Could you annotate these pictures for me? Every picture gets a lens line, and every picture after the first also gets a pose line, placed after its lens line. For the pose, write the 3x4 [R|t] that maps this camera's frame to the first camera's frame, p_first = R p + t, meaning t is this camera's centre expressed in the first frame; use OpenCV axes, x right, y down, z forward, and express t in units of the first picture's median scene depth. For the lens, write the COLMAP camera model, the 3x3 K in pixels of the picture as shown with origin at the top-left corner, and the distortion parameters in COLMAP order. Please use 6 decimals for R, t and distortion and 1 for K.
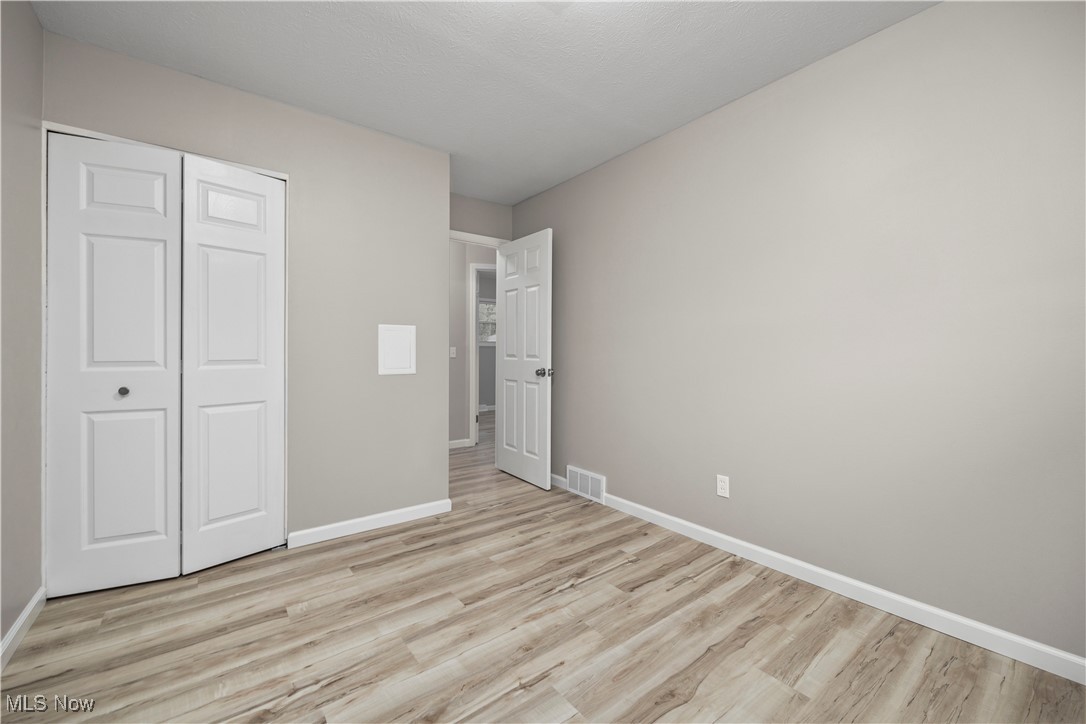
lens RADIAL K [[444.4, 0, 543.3], [0, 444.4, 354.1], [0, 0, 1]] dist [0.000026, 0.000102]
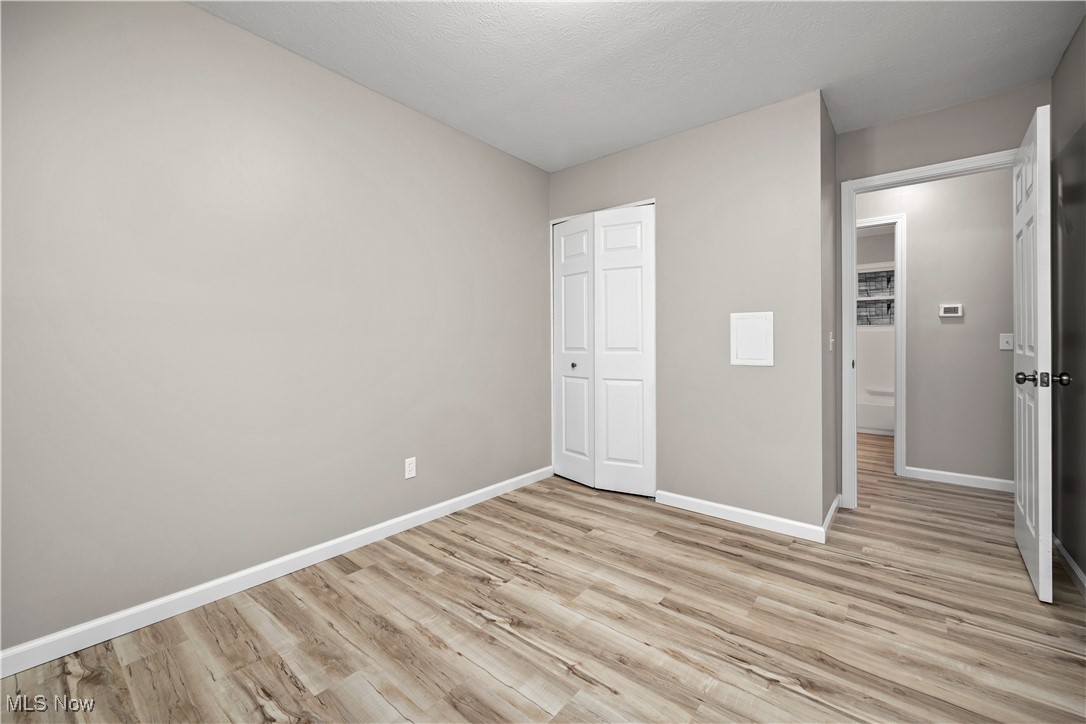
lens RADIAL K [[444.4, 0, 541.7], [0, 444.4, 355.5], [0, 0, 1]] dist [0.000026, 0.000102]
pose [[0.207313, 0.023745, -0.977986, 0.638969], [-0.000265, 0.999707, 0.024216, 0.002413], [0.978275, -0.004761, 0.207259, 0.501670]]
